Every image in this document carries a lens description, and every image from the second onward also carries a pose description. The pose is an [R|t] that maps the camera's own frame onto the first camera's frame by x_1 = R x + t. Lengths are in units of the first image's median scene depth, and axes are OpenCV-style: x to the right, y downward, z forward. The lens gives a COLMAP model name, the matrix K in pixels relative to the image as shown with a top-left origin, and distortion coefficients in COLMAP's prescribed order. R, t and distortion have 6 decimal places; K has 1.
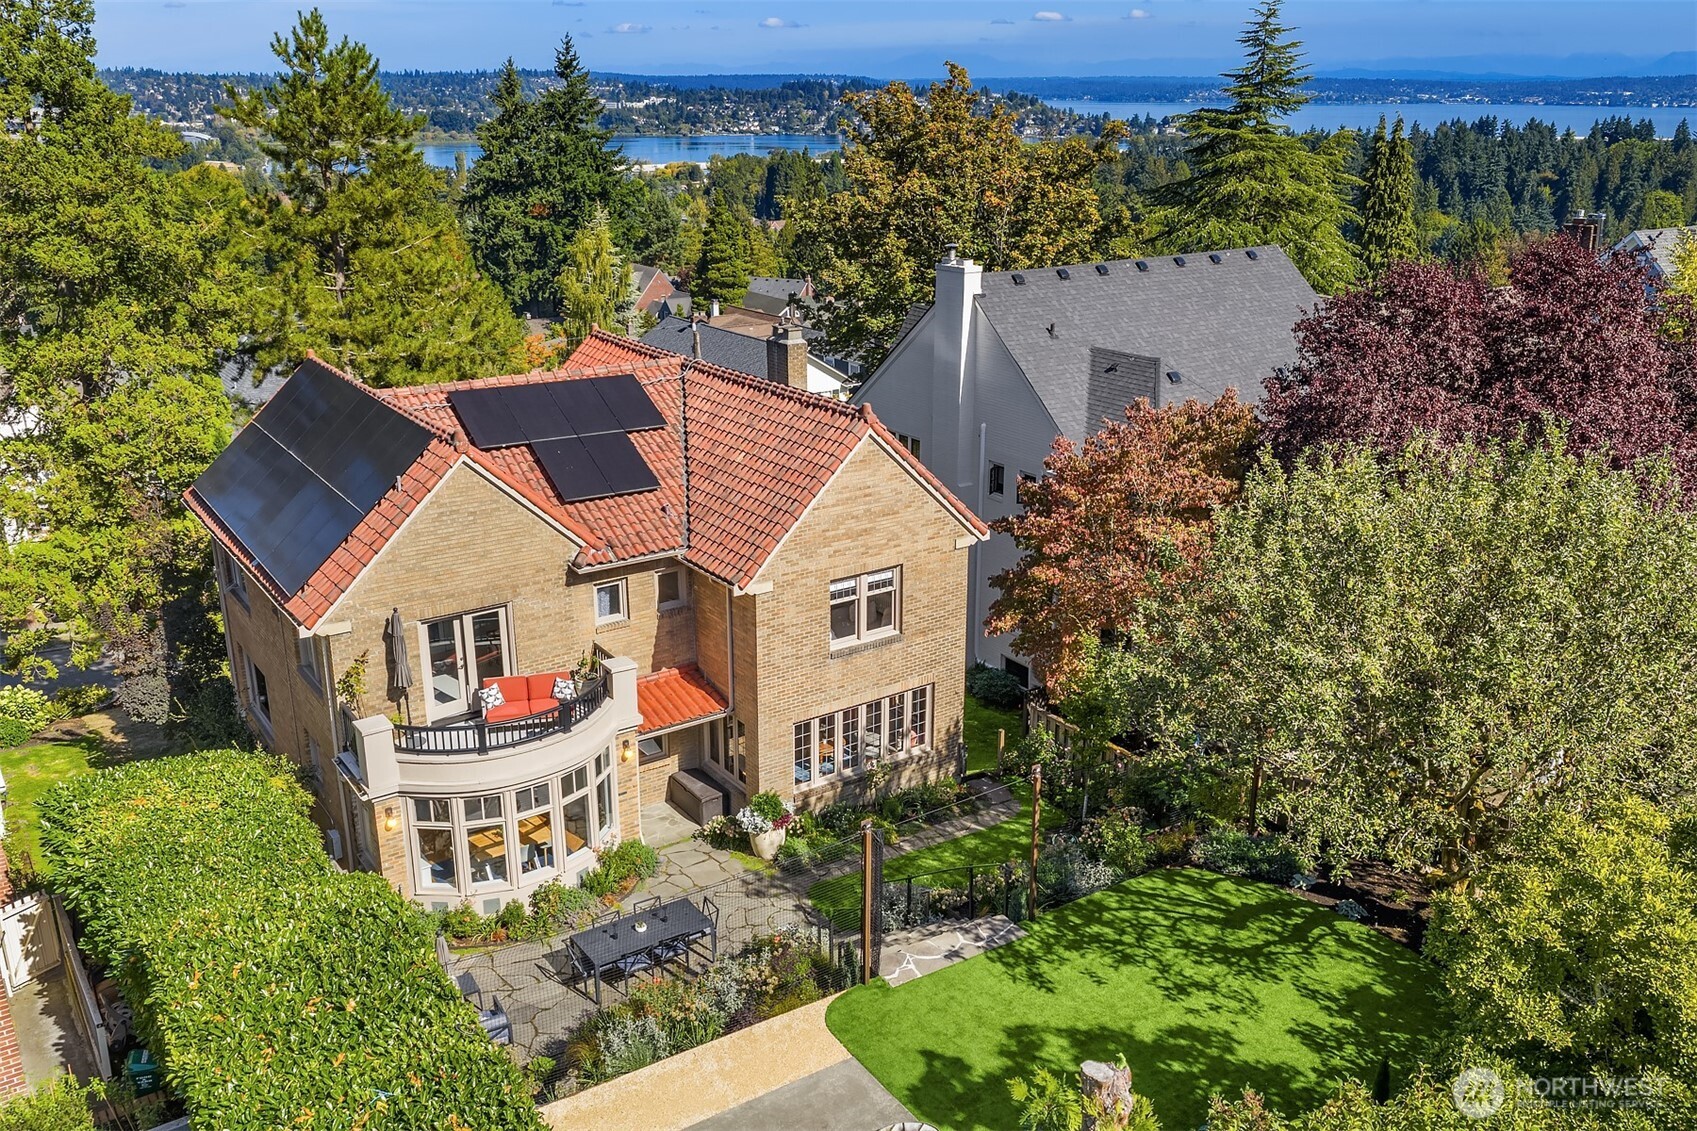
lens RADIAL K [[1418.9, 0, 861.2], [0, 1418.9, 567.9], [0, 0, 1]] dist [0.016002, -0.031040]
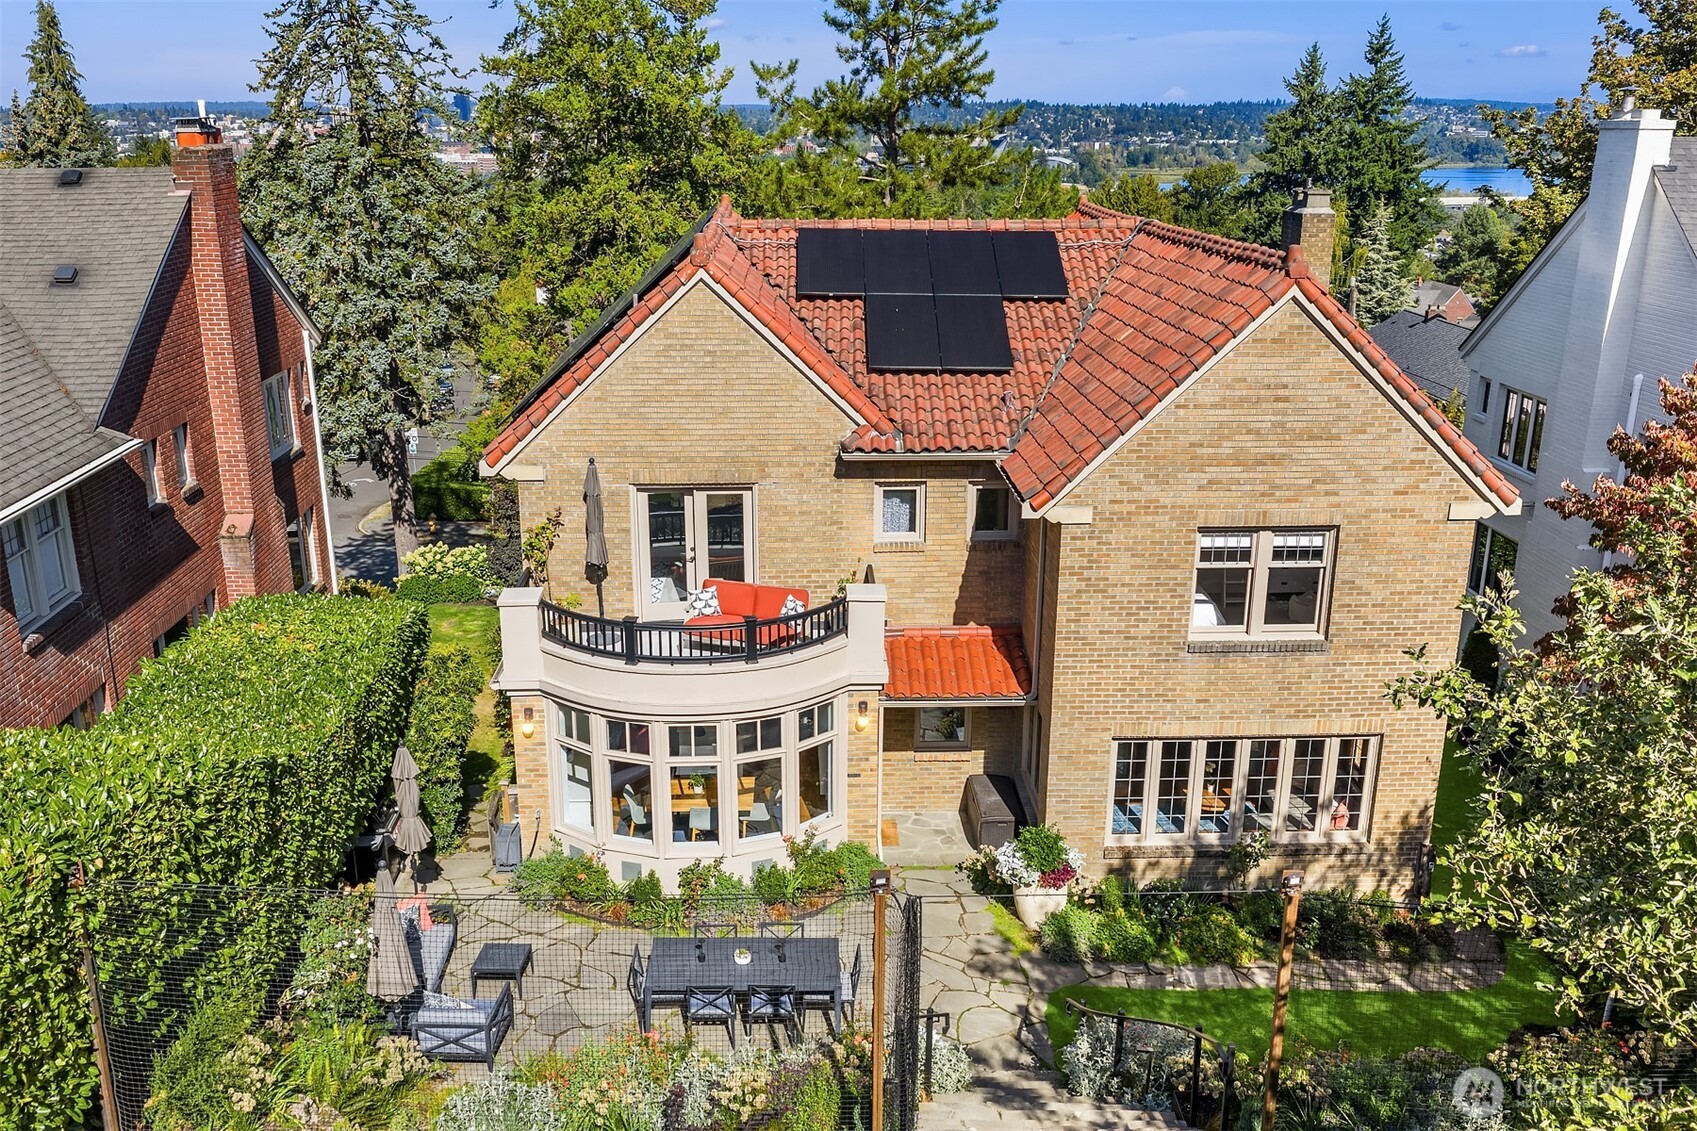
lens RADIAL K [[1418.9, 0, 831.3], [0, 1418.9, 570.6], [0, 0, 1]] dist [0.016002, -0.031040]
pose [[0.832174, 0.165399, -0.529272, 0.174344], [-0.177641, 0.983694, 0.028104, 0.037880], [0.525291, 0.070633, 0.847986, 0.364463]]
